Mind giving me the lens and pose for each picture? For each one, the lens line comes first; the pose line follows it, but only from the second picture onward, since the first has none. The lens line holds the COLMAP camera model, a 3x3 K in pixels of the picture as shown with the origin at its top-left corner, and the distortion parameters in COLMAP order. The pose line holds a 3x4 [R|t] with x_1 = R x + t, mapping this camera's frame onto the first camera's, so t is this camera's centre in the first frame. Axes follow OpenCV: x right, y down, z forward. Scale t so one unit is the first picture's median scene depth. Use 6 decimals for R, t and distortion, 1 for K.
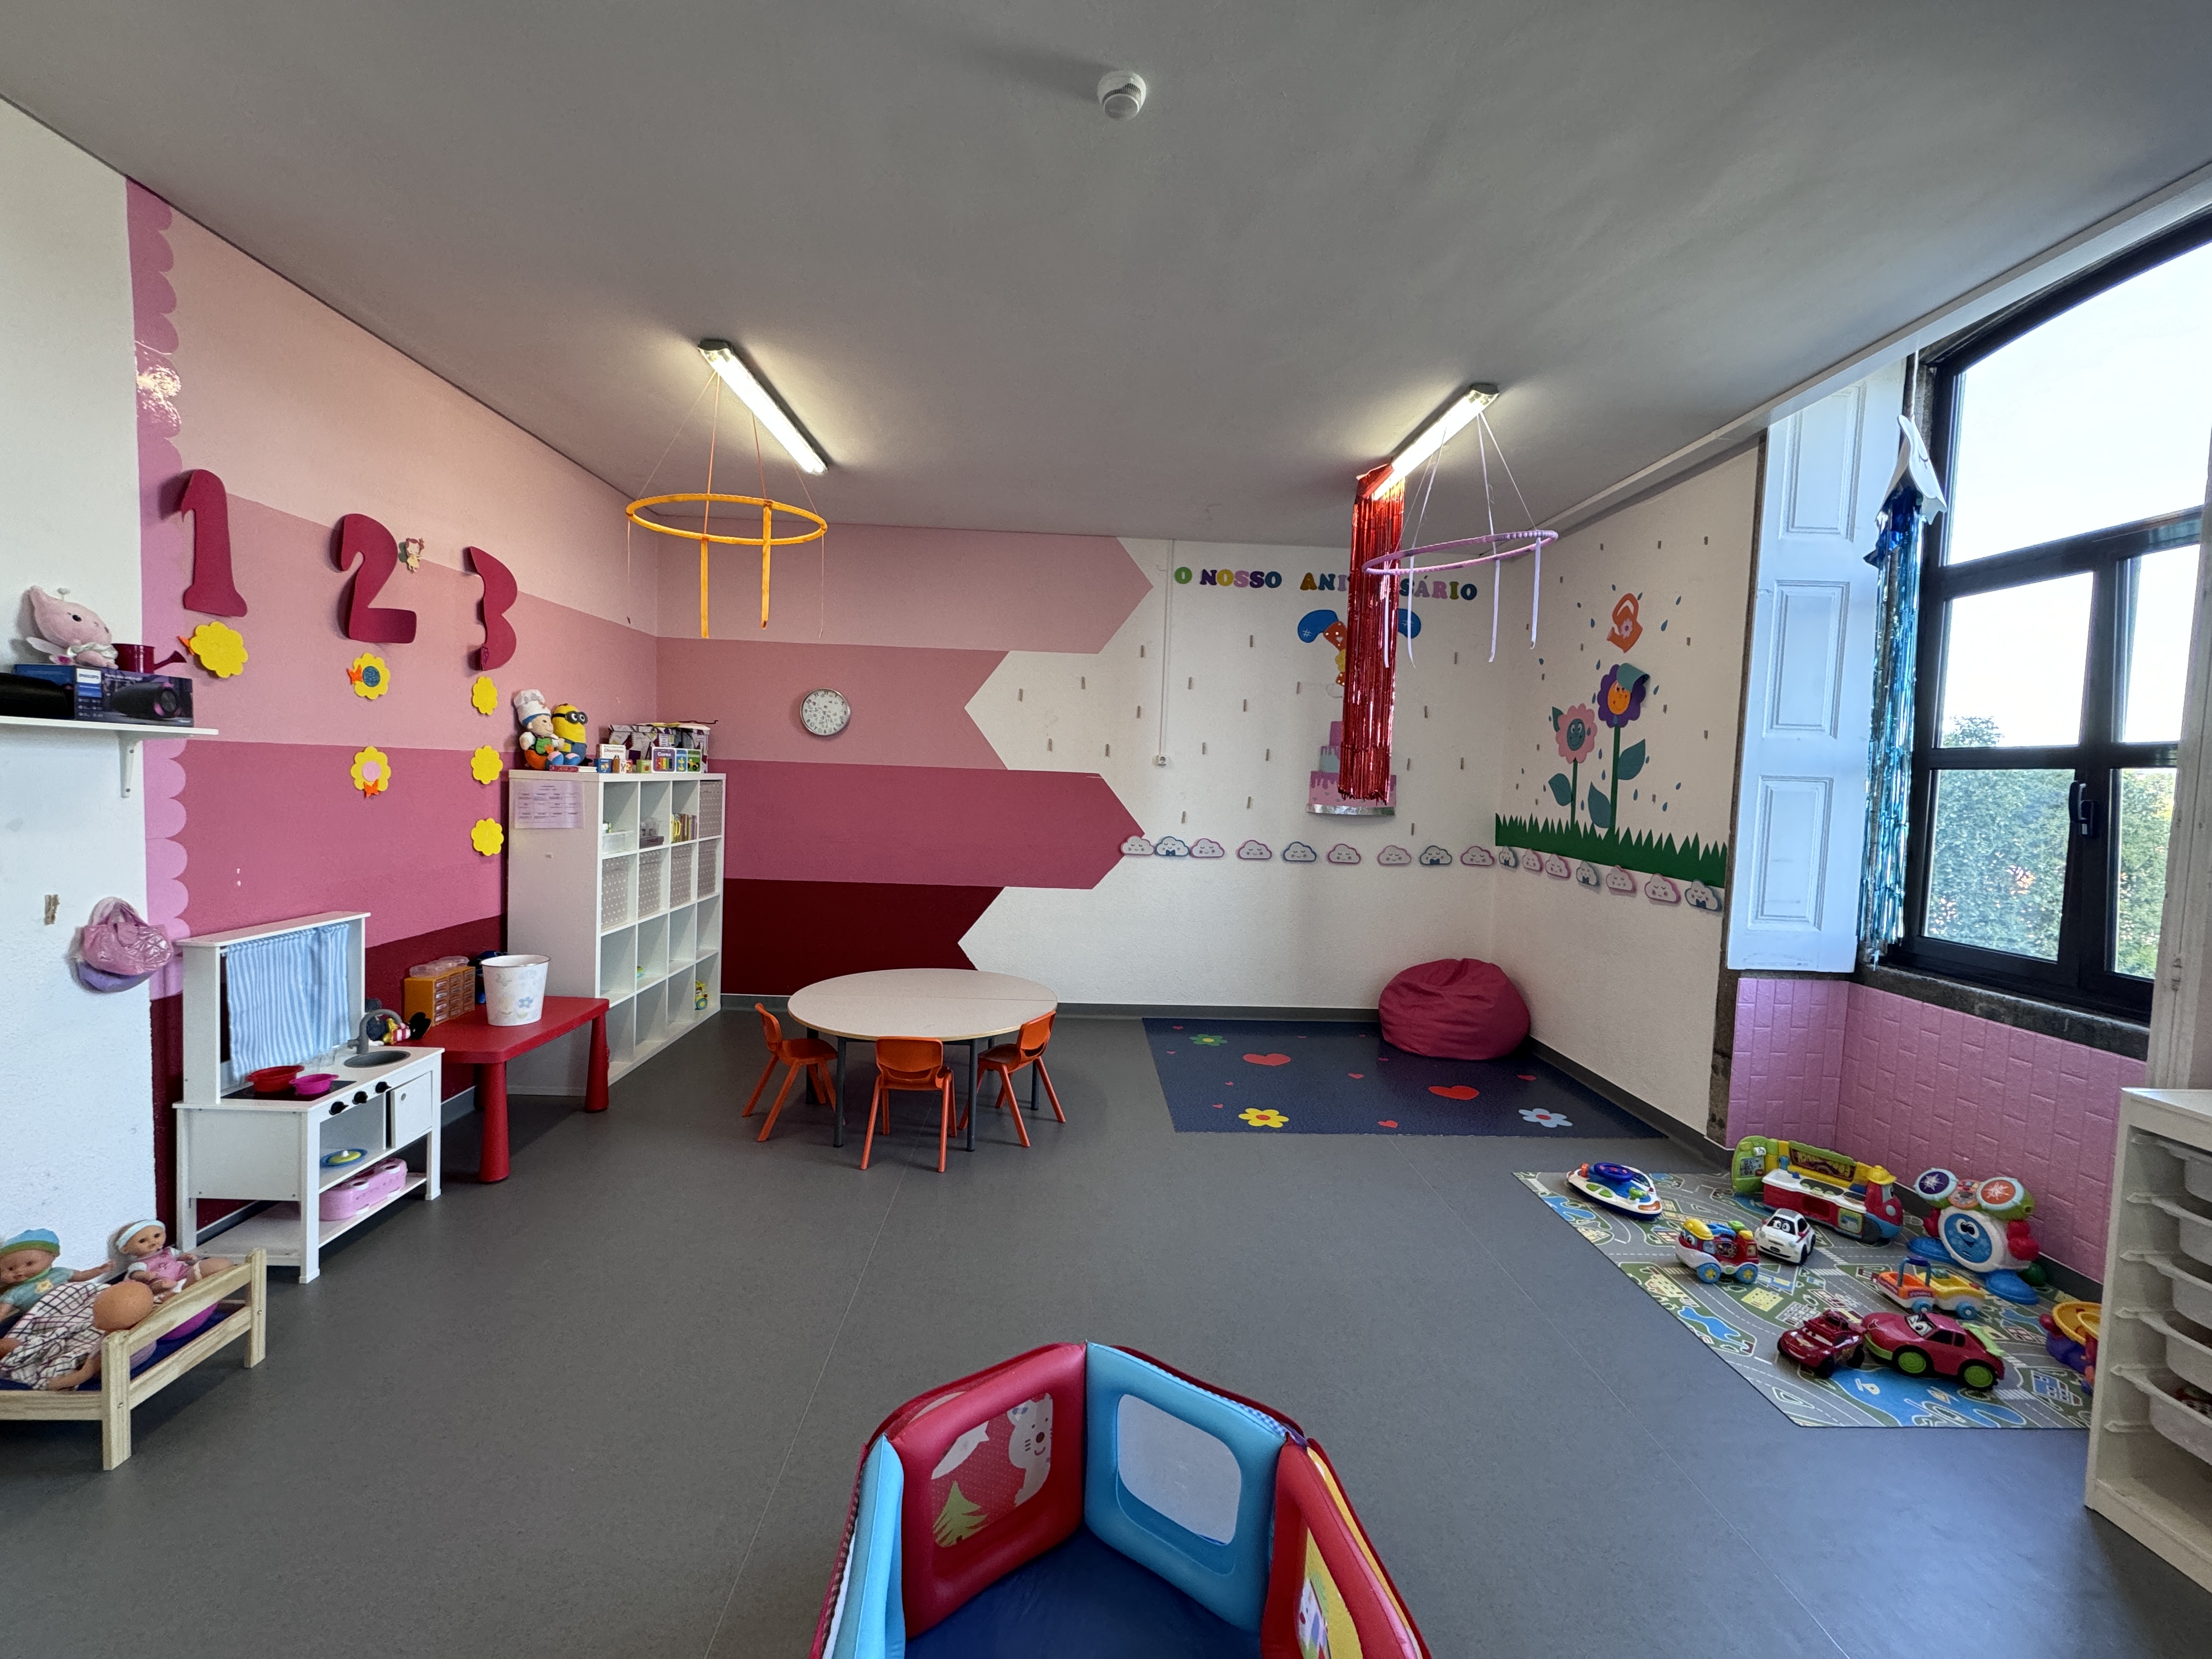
lens RADIAL K [[882.7, 0, 1103.5], [0, 882.7, 822.7], [0, 0, 1]] dist [0.000243, 0.000311]
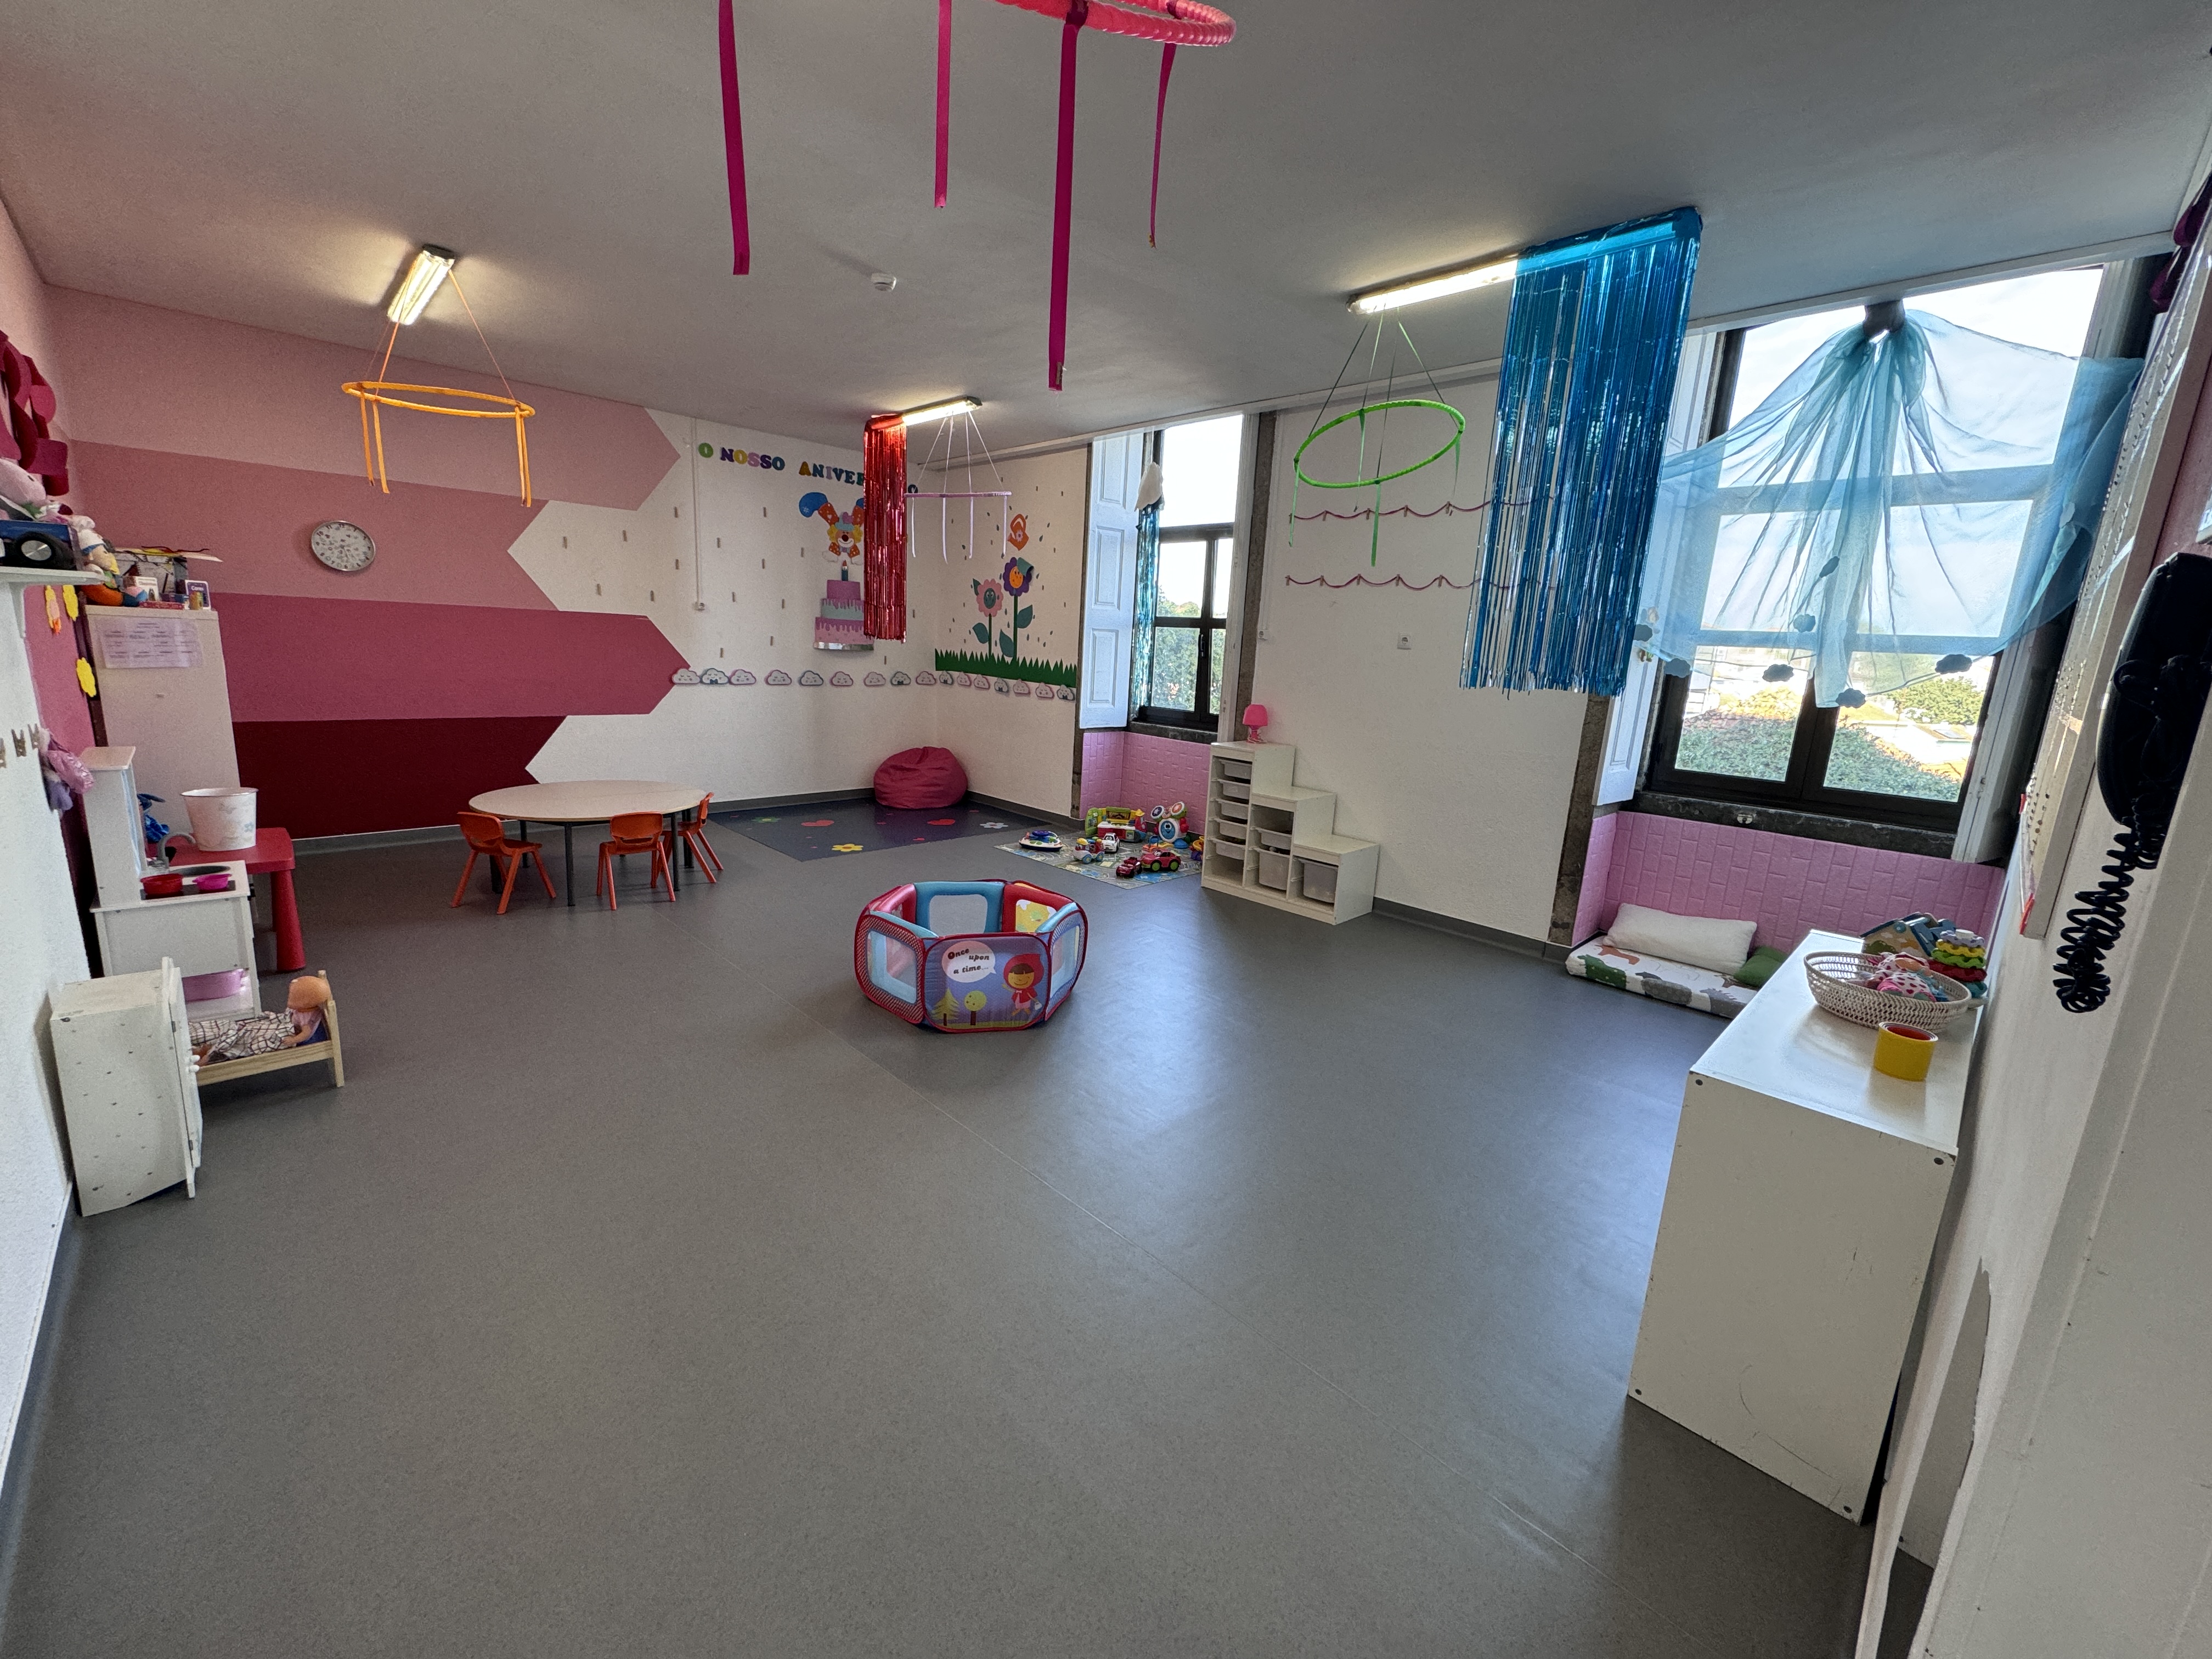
lens RADIAL K [[882.7, 0, 1103.5], [0, 882.7, 822.7], [0, 0, 1]] dist [0.000243, 0.000311]
pose [[0.742855, -0.133213, 0.656064, -0.466574], [0.011345, 0.982366, 0.186622, 0.004170], [-0.669356, -0.131190, 0.731267, -0.408954]]
